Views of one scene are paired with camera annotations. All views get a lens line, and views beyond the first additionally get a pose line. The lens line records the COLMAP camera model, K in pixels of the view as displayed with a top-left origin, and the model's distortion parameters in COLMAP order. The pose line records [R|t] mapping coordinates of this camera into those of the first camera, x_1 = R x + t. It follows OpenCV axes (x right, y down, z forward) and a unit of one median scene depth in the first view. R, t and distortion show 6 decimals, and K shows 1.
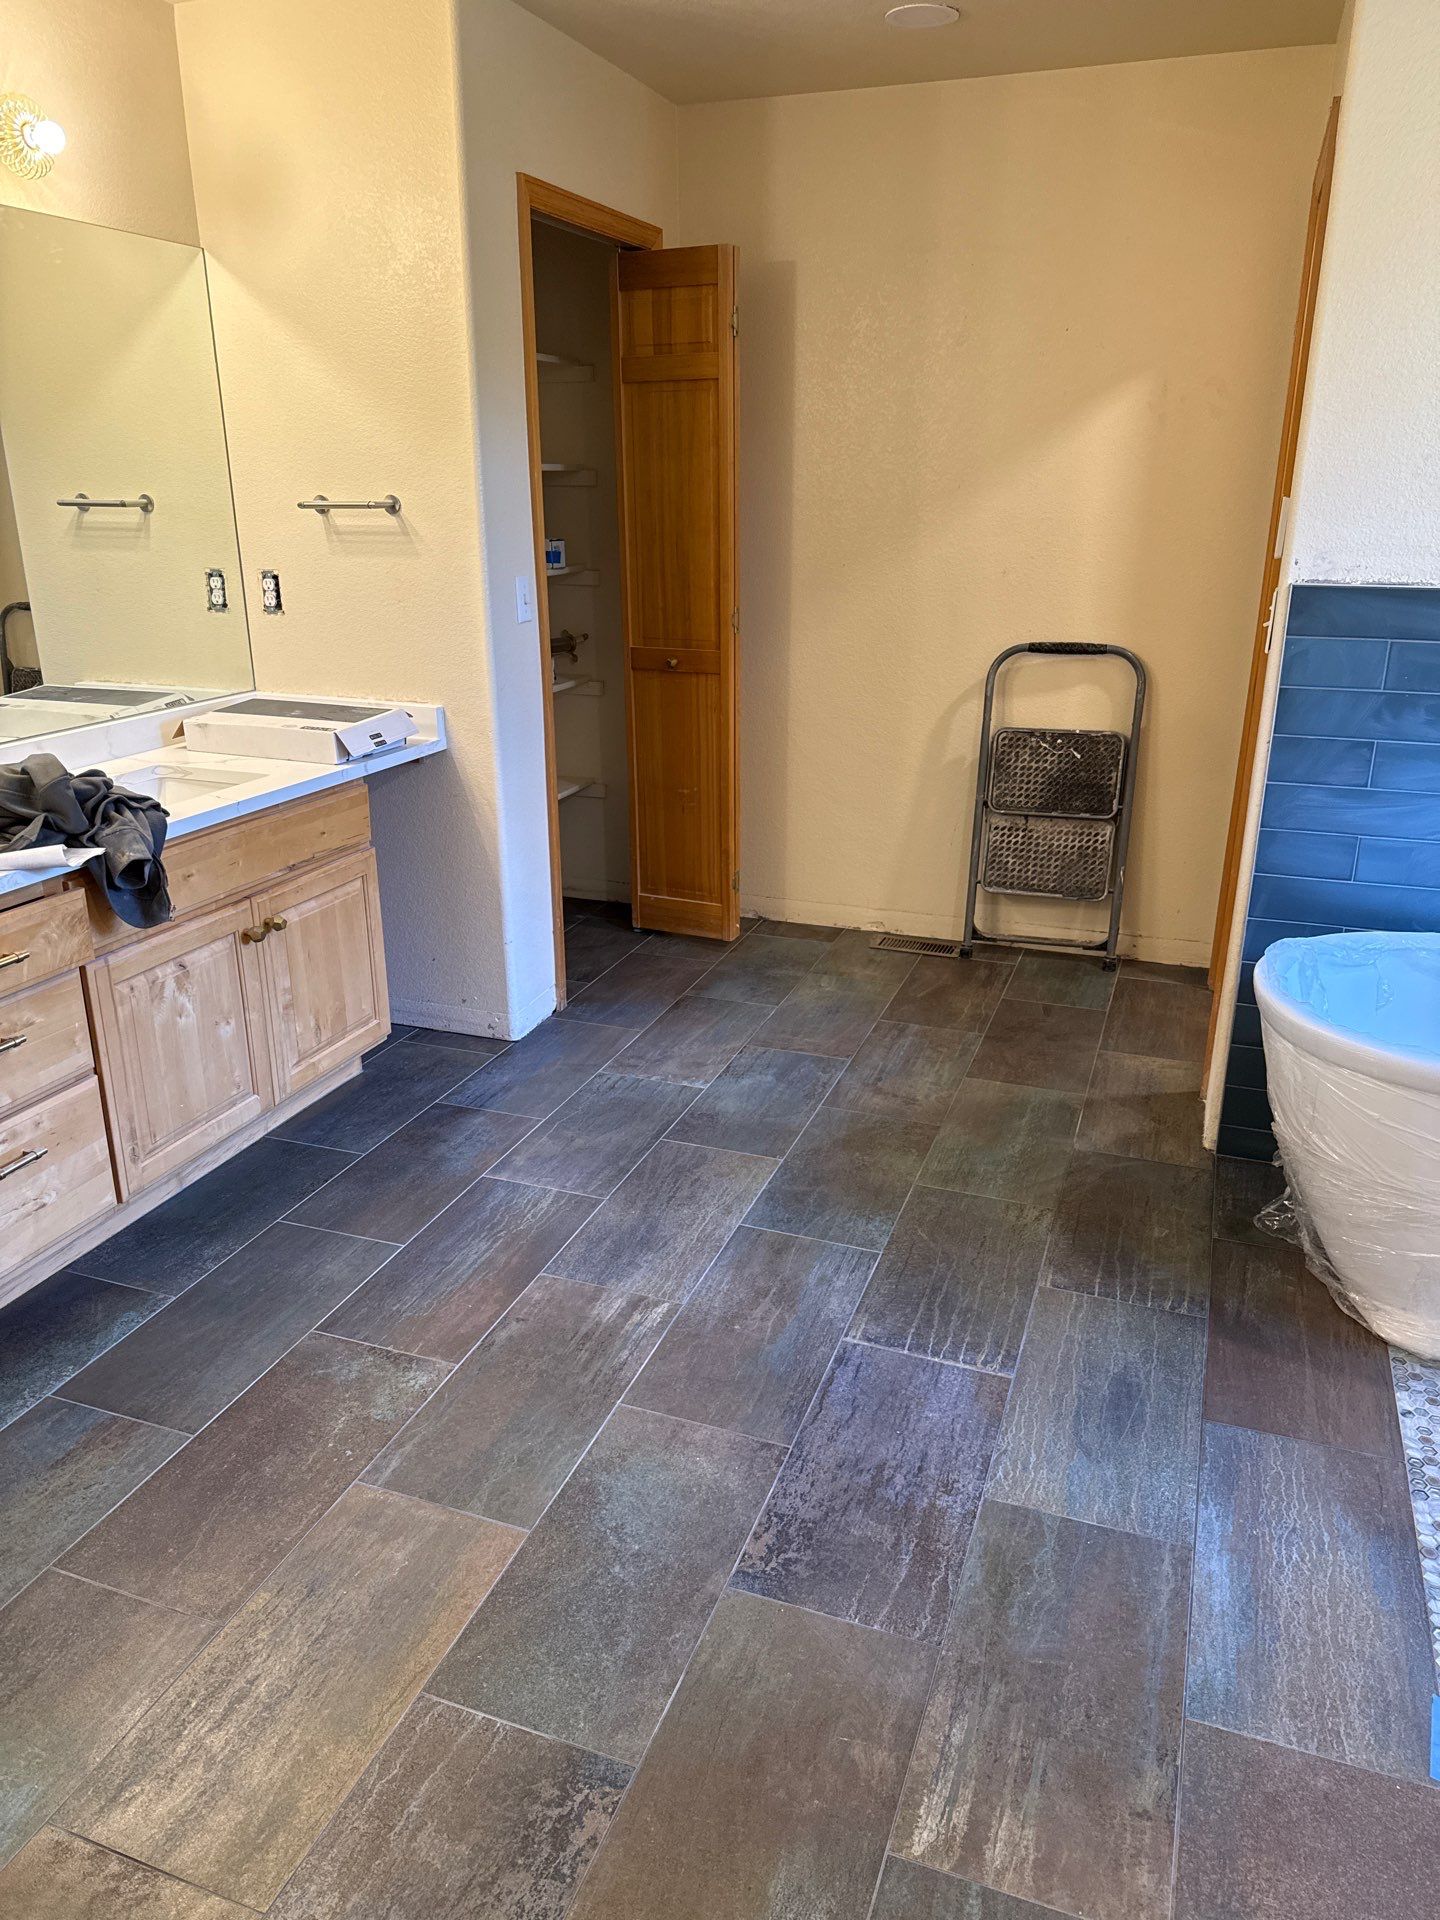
lens RADIAL K [[1361.6, 0, 720.0], [0, 1361.6, 962.9], [0, 0, 1]] dist [0.026532, -0.028631]
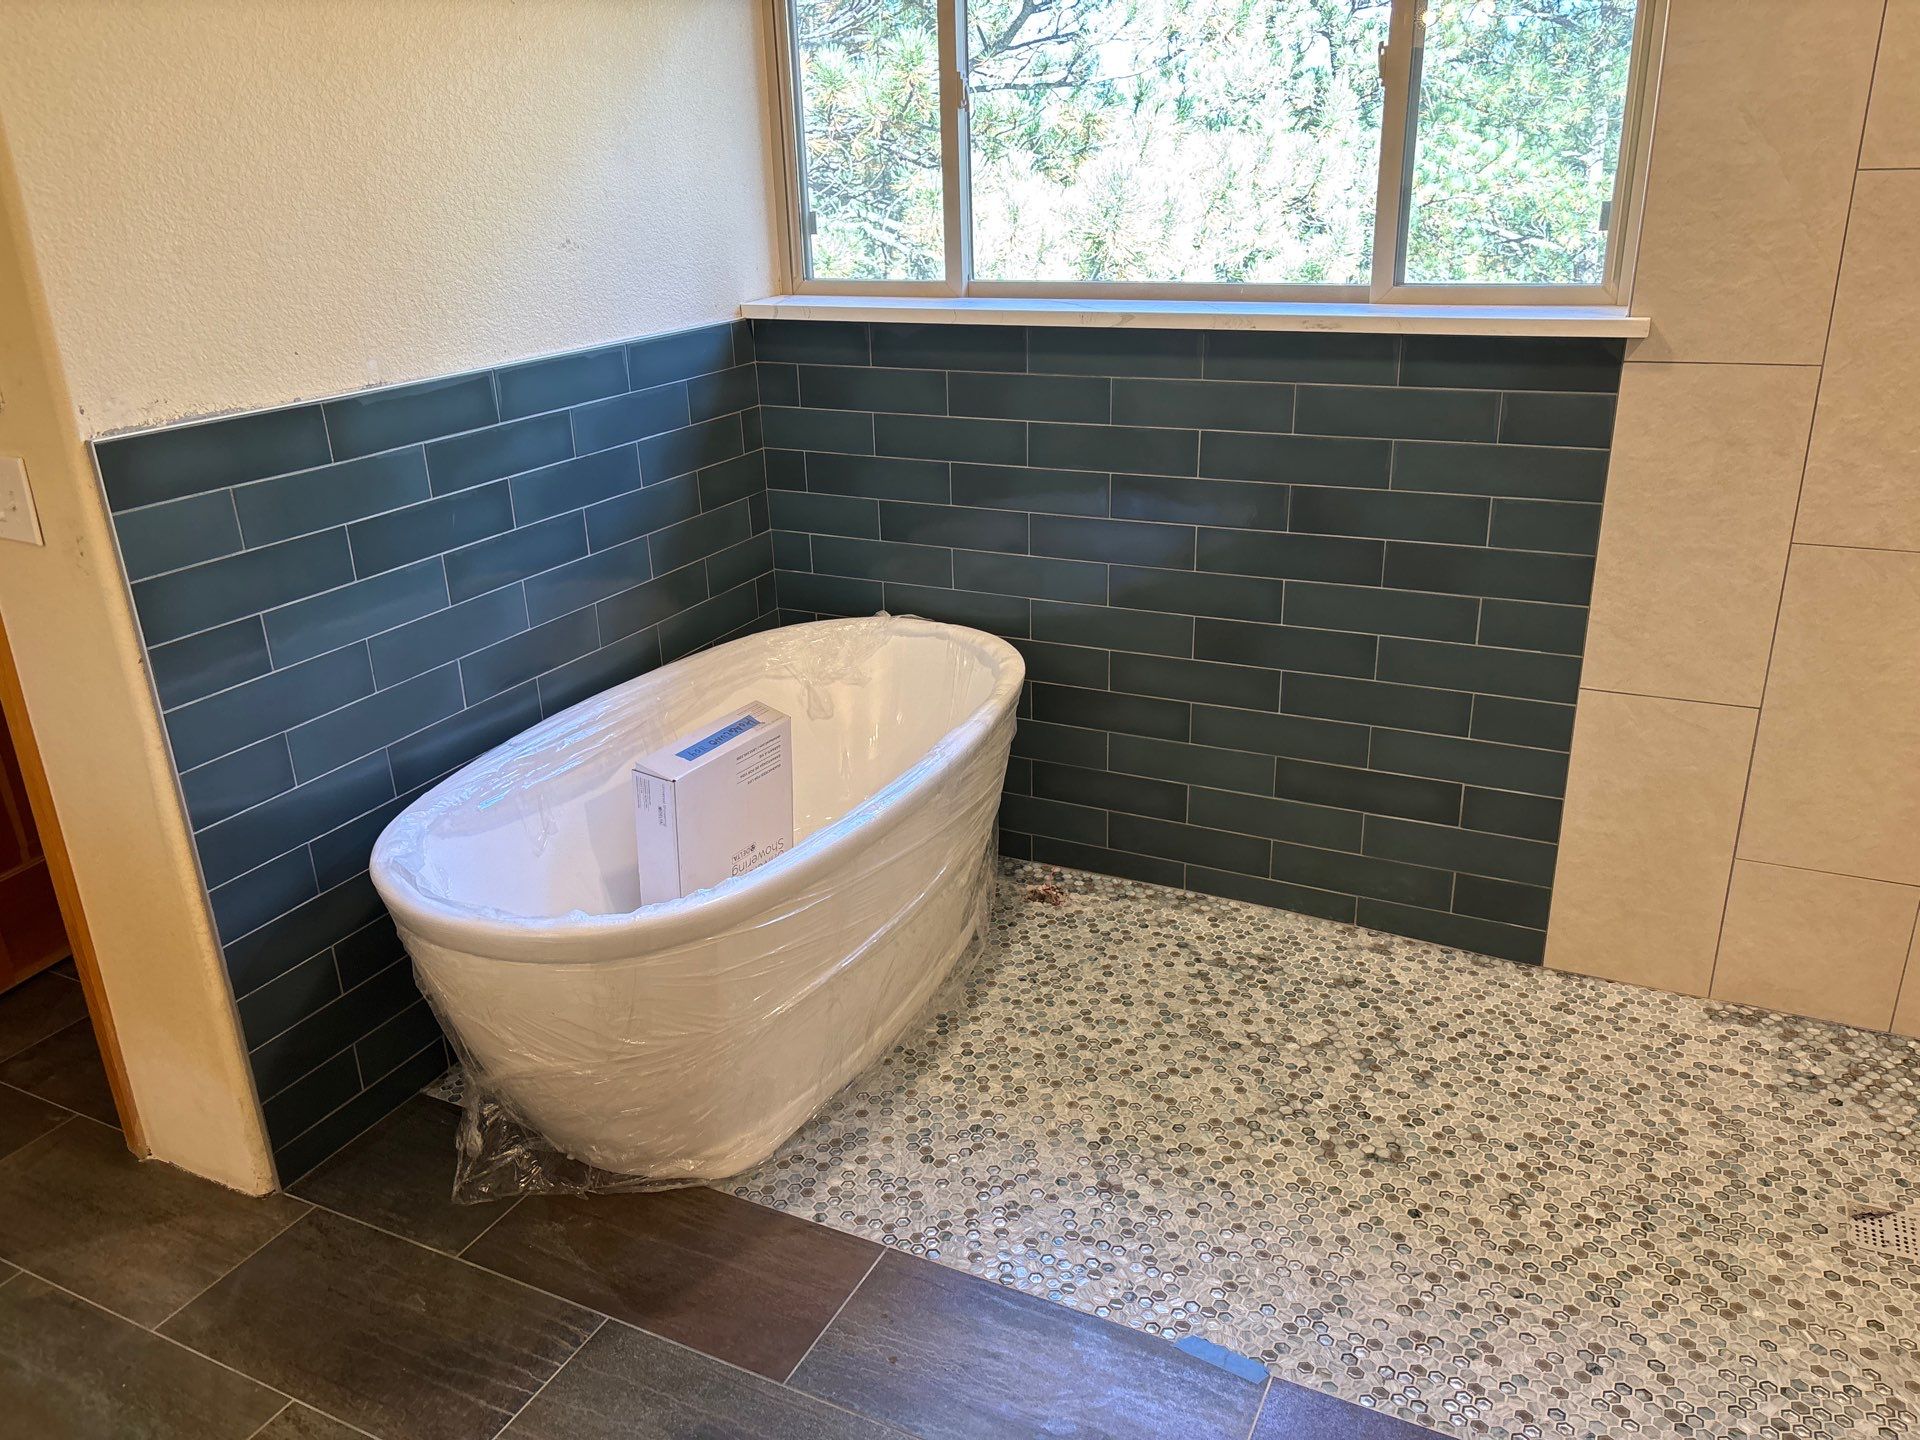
lens RADIAL K [[1468.1, 0, 950.2], [0, 1468.1, 737.6], [0, 0, 1]] dist [0.038155, -0.039982]
pose [[0.113347, -0.374151, 0.920415, -0.298070], [0.360960, 0.878594, 0.312699, -0.241343], [-0.925668, 0.296789, 0.234639, 0.522844]]
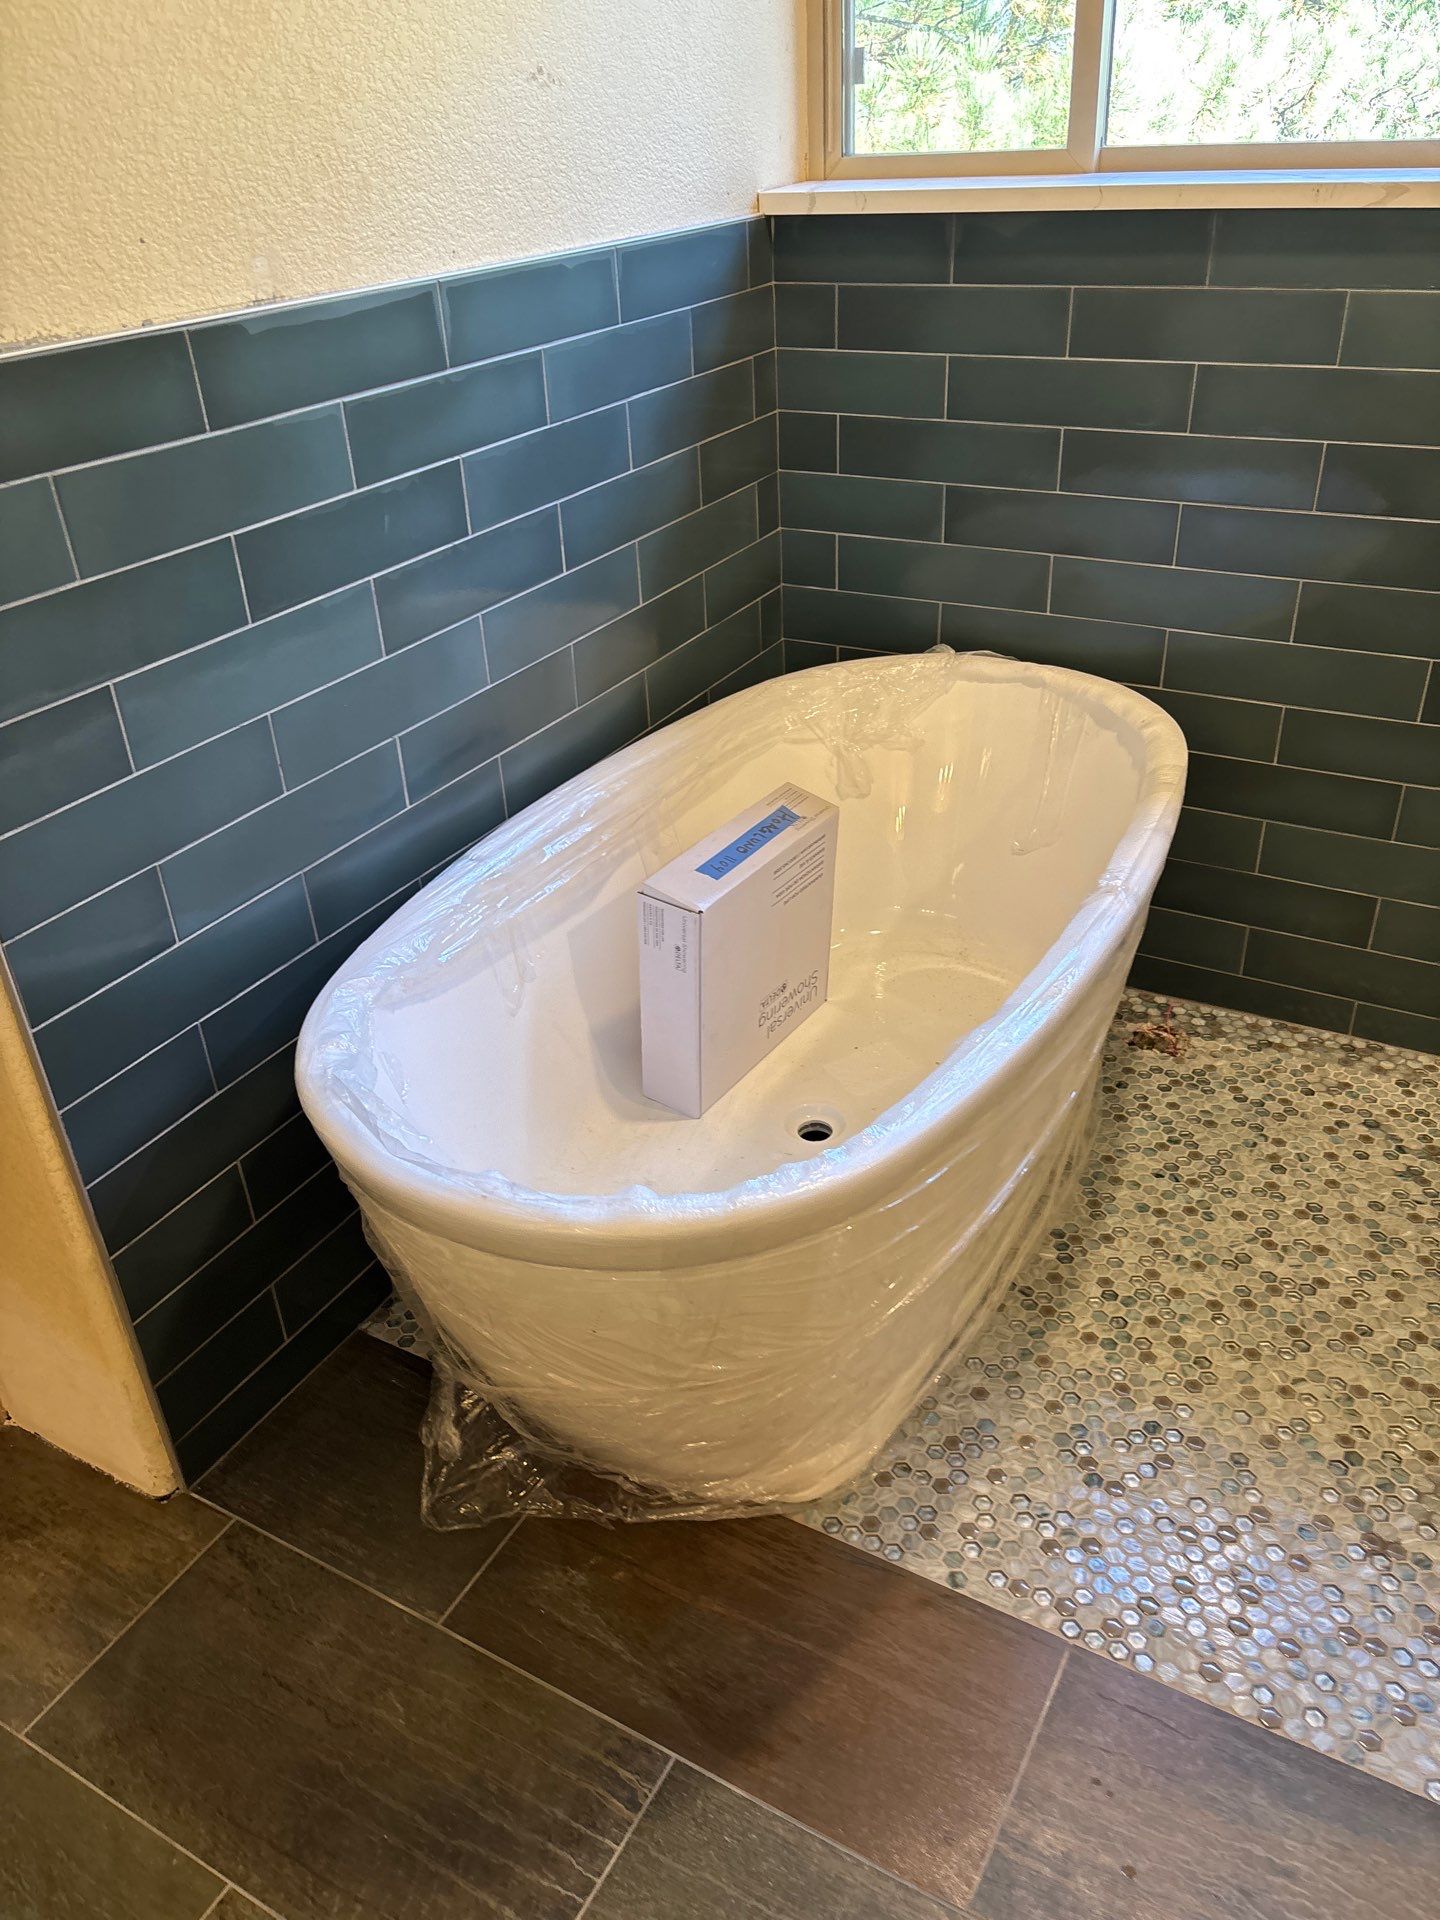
lens RADIAL K [[1468.1, 0, 700.7], [0, 1468.1, 974.4], [0, 0, 1]] dist [0.038155, -0.039982]
pose [[0.172579, -0.514607, 0.839878, 0.021914], [0.375641, 0.822617, 0.426844, -0.242985], [-0.910555, 0.241829, 0.335274, 0.734775]]
